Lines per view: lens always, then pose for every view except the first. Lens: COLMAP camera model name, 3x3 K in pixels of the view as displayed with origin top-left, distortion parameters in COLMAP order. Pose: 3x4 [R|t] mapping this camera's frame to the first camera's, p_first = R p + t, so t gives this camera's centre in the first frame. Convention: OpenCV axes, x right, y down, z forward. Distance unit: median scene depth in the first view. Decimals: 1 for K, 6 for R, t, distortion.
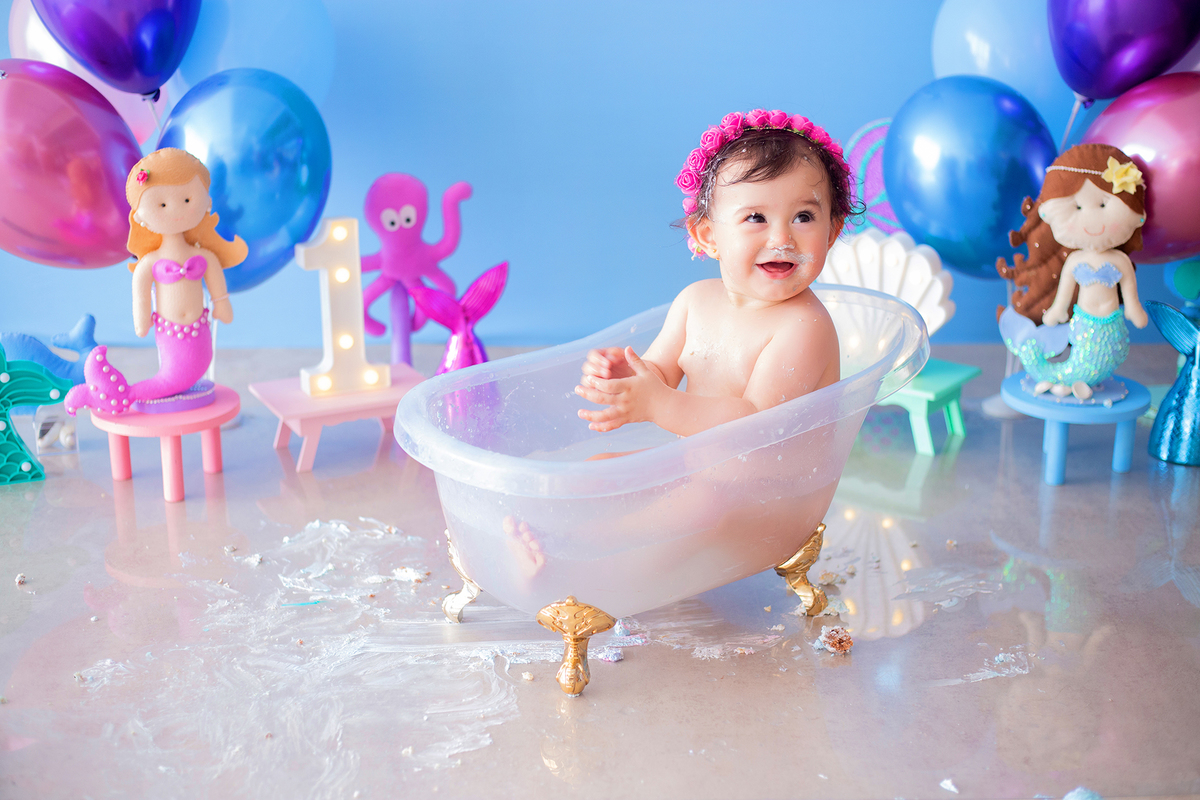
lens RADIAL K [[1813.3, 0, 591.9], [0, 1813.3, 418.2], [0, 0, 1]] dist [-0.121119, 0.000000]
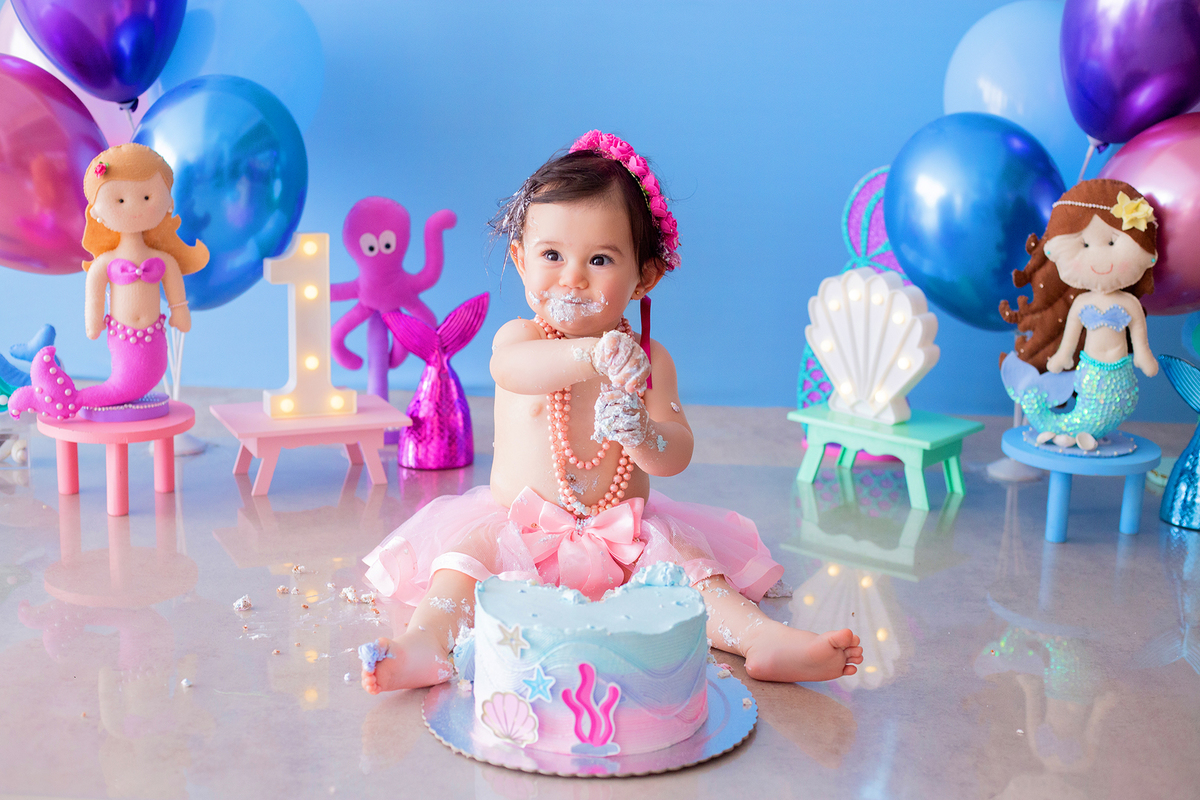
lens RADIAL K [[1813.3, 0, 596.5], [0, 1813.3, 419.2], [0, 0, 1]] dist [-0.121119, 0.000000]
pose [[0.998624, 0.041823, -0.031650, 0.046346], [-0.044388, 0.995371, -0.085240, 0.063015], [0.027938, 0.086528, 0.995858, 0.059097]]
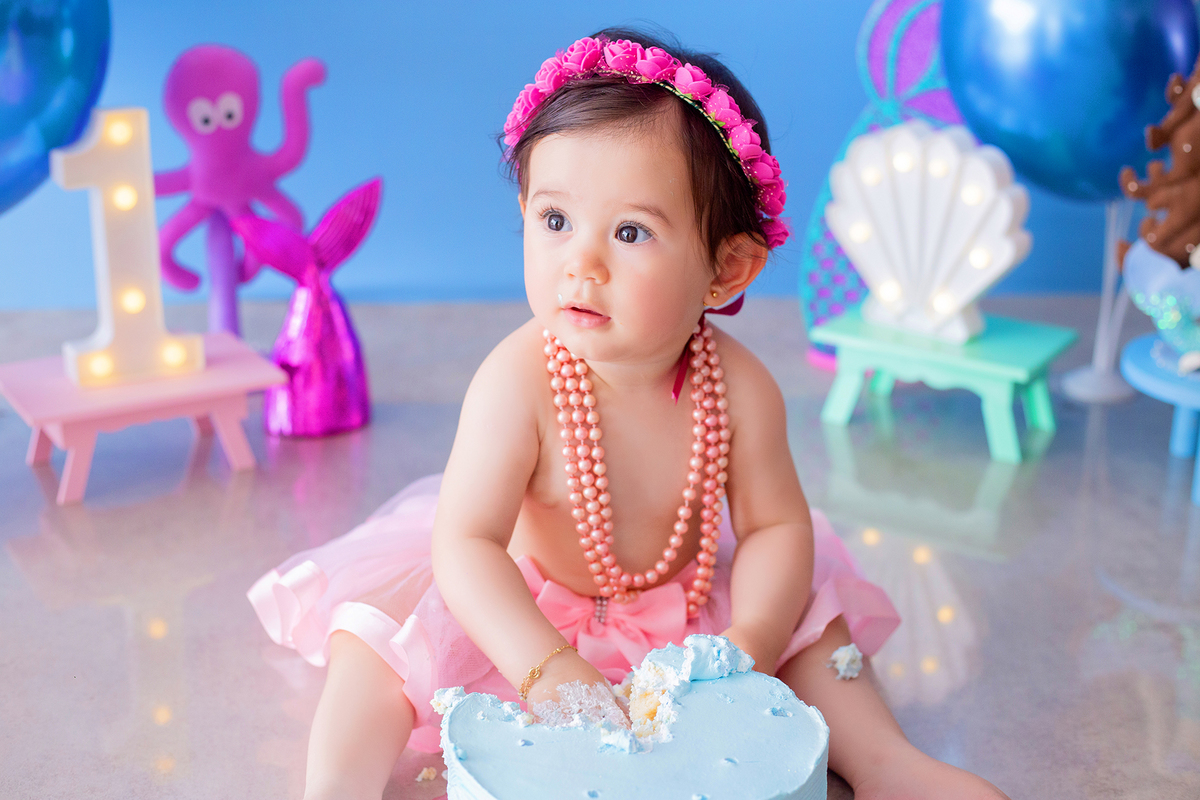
lens RADIAL K [[1813.3, 0, 592.3], [0, 1813.3, 414.7], [0, 0, 1]] dist [-0.121119, 0.000000]
pose [[0.996992, -0.012691, 0.076455, -0.022310], [0.010659, 0.999580, 0.026935, -0.017563], [-0.076765, -0.026039, 0.996709, 0.352397]]
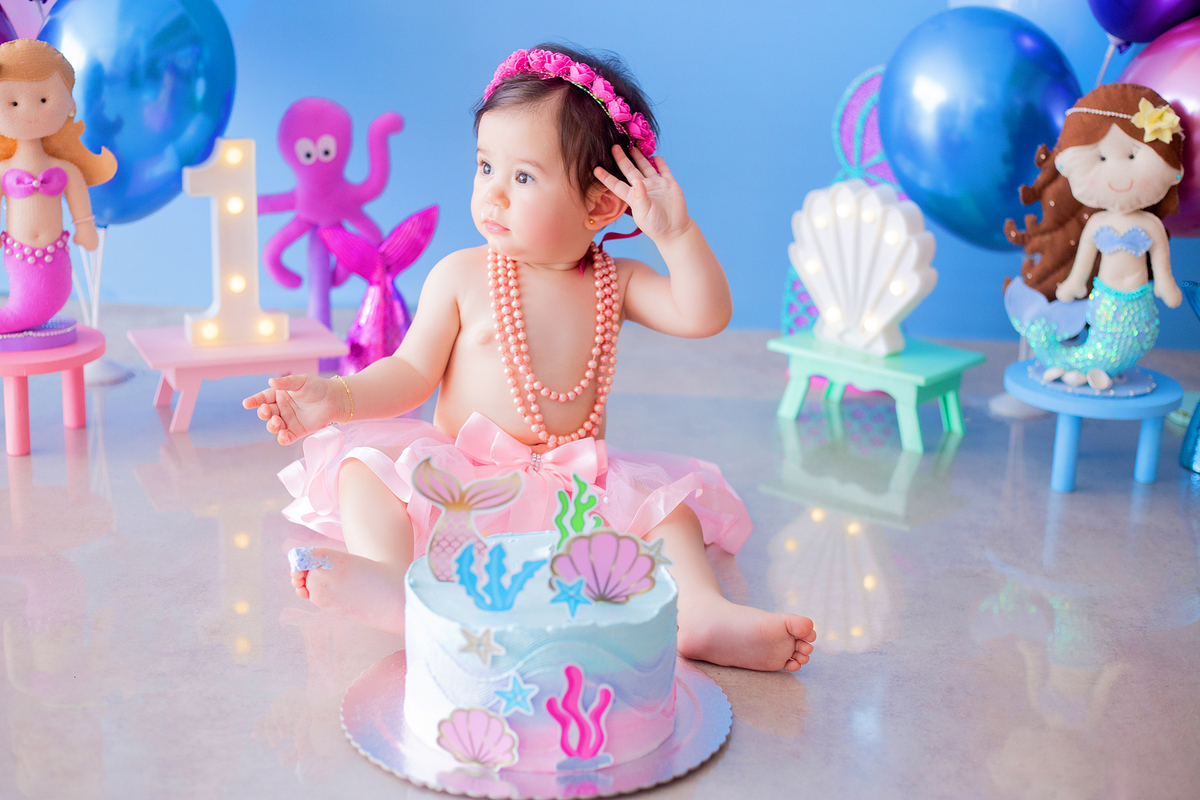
lens RADIAL K [[1813.3, 0, 602.3], [0, 1813.3, 412.9], [0, 0, 1]] dist [-0.121119, 0.000000]
pose [[0.998052, 0.050186, -0.037056, 0.072995], [-0.051293, 0.998247, -0.029543, 0.035853], [0.035509, 0.031386, 0.998876, 0.157194]]
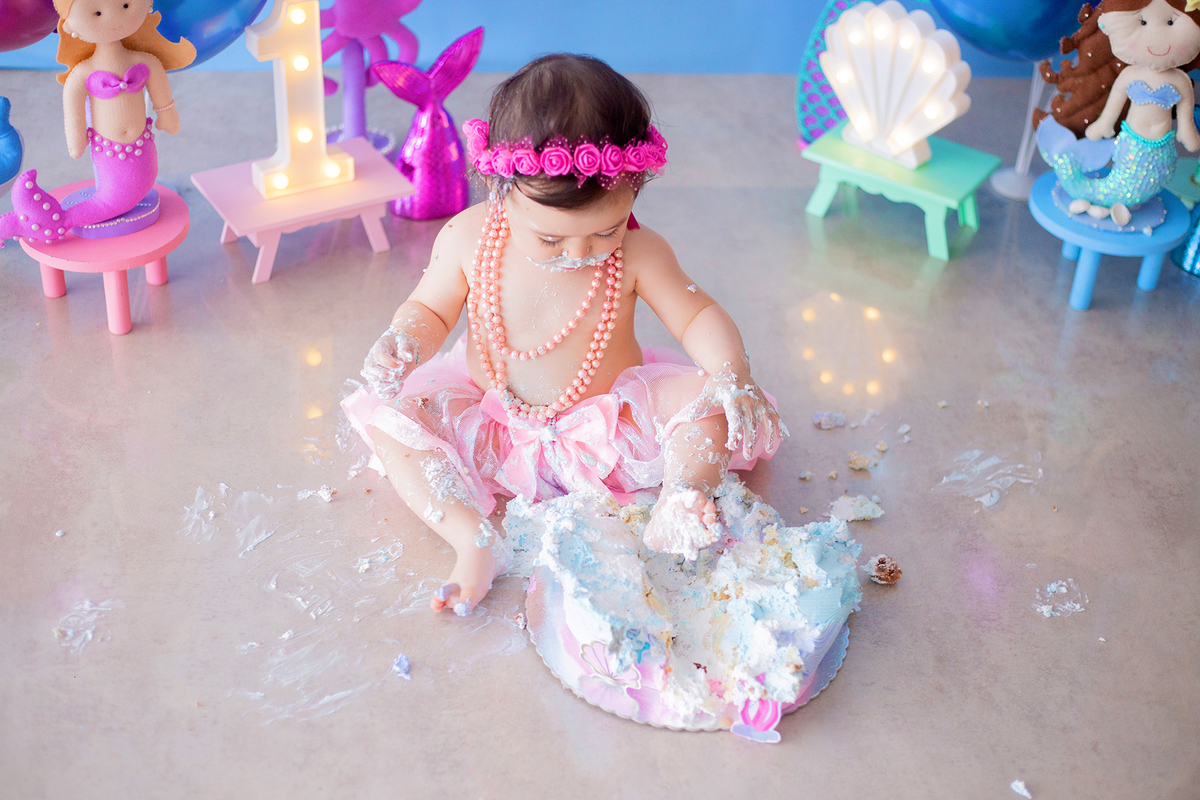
lens RADIAL K [[1813.3, 0, 591.6], [0, 1813.3, 404.6], [0, 0, 1]] dist [-0.121119, 0.000000]
pose [[0.995607, -0.000473, 0.093633, -0.081083], [-0.027571, 0.954172, 0.297987, -0.185003], [-0.089483, -0.299259, 0.949967, 0.122873]]
